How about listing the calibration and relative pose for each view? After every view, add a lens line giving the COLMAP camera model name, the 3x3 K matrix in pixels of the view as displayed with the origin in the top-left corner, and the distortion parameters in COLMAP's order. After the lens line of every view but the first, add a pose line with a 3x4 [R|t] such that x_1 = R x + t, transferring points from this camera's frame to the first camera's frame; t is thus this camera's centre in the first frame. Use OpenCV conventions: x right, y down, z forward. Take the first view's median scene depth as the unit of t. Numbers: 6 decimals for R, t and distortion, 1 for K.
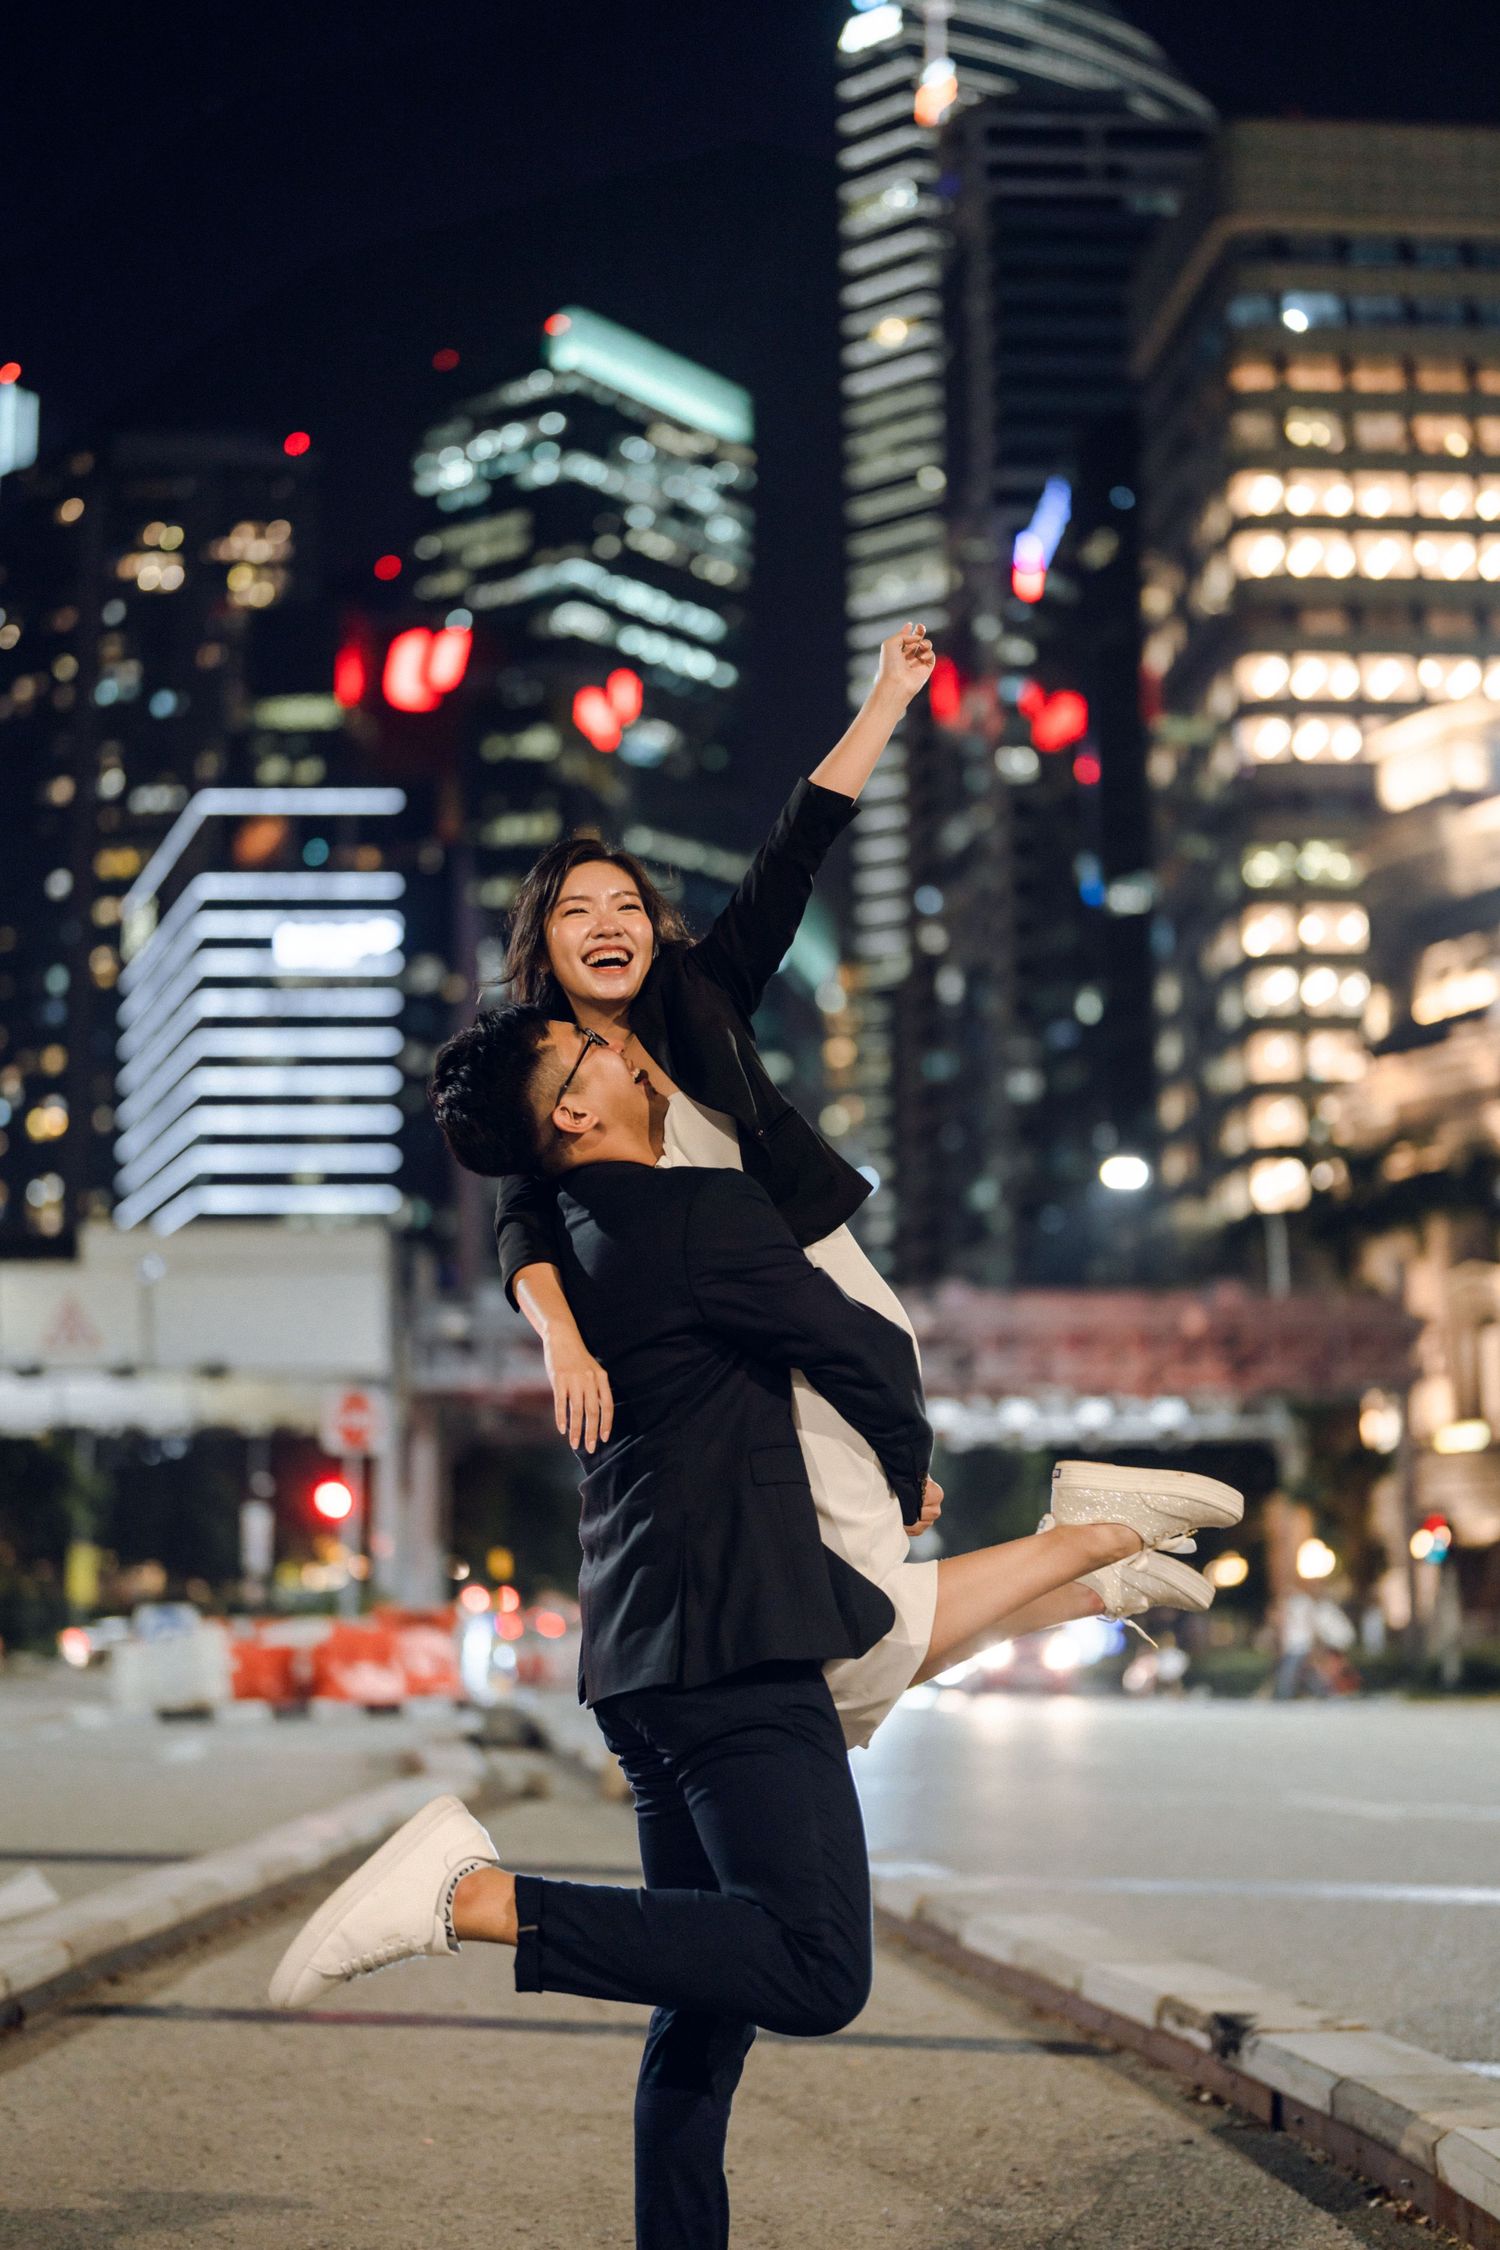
lens RADIAL K [[3081.0, 0, 758.6], [0, 3081.0, 1092.1], [0, 0, 1]] dist [-0.001242, 0.072814]
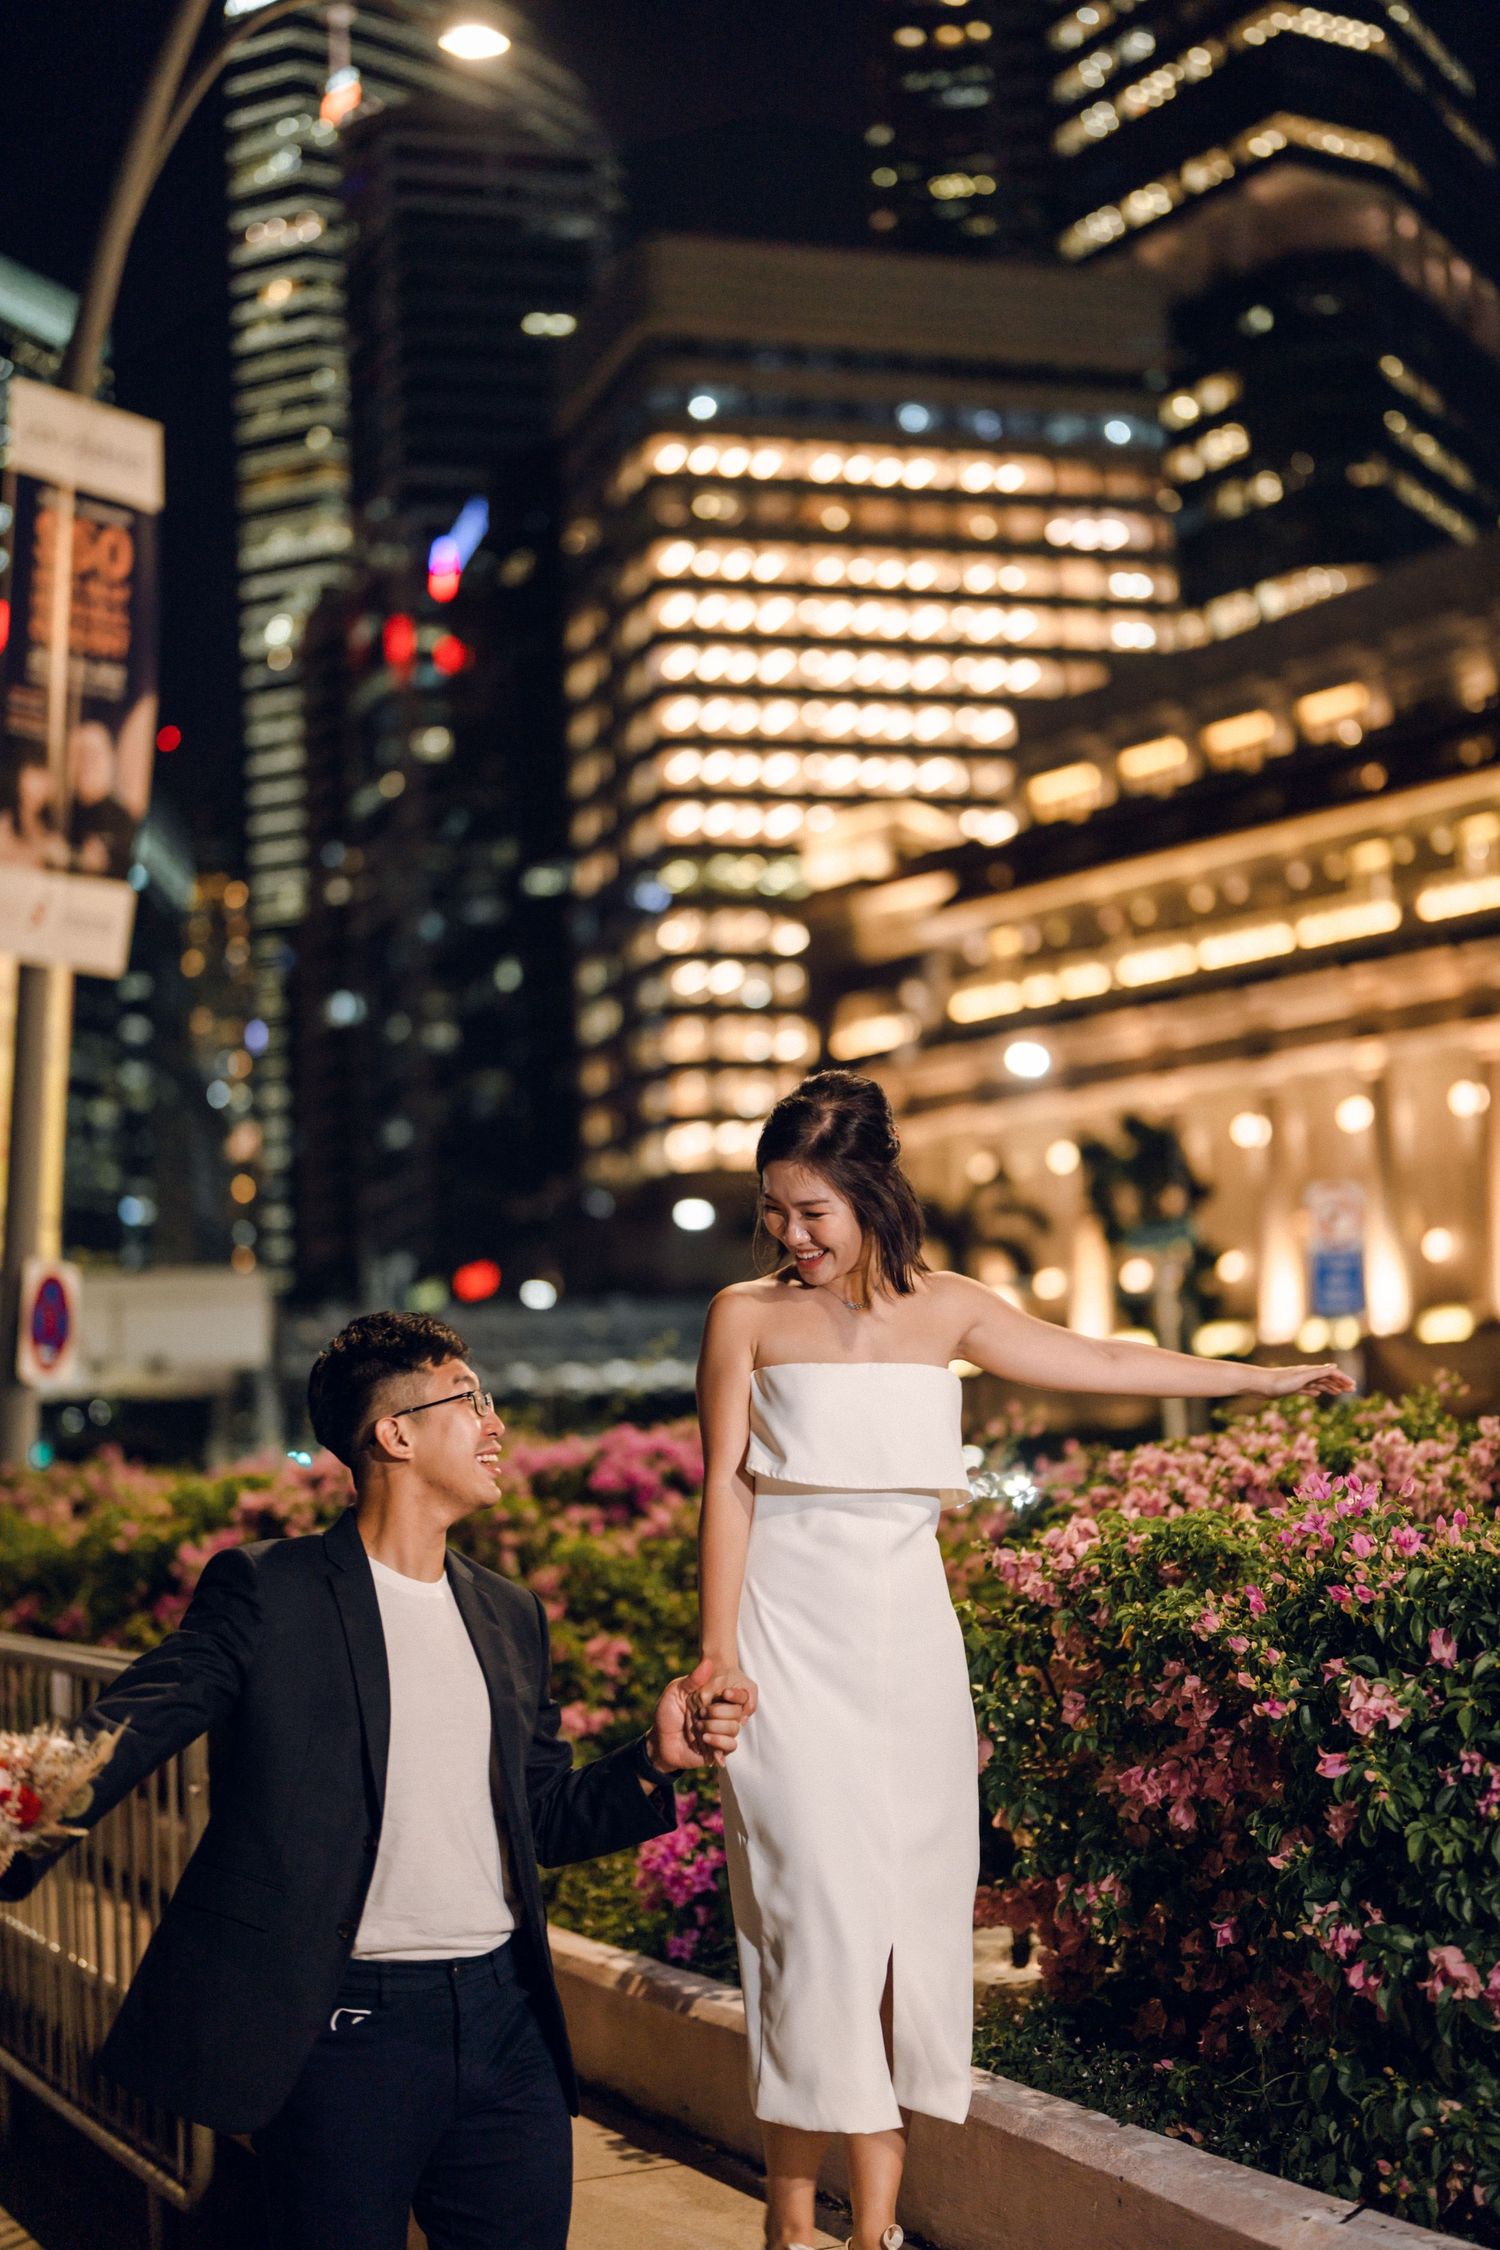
lens RADIAL K [[3221.7, 0, 736.9], [0, 3221.7, 1126.5], [0, 0, 1]] dist [-0.003740, 0.018182]
pose [[0.977211, -0.007627, 0.212135, -0.062963], [-0.002520, 0.998867, 0.047523, -0.029283], [-0.212257, -0.046975, 0.976084, -0.177449]]
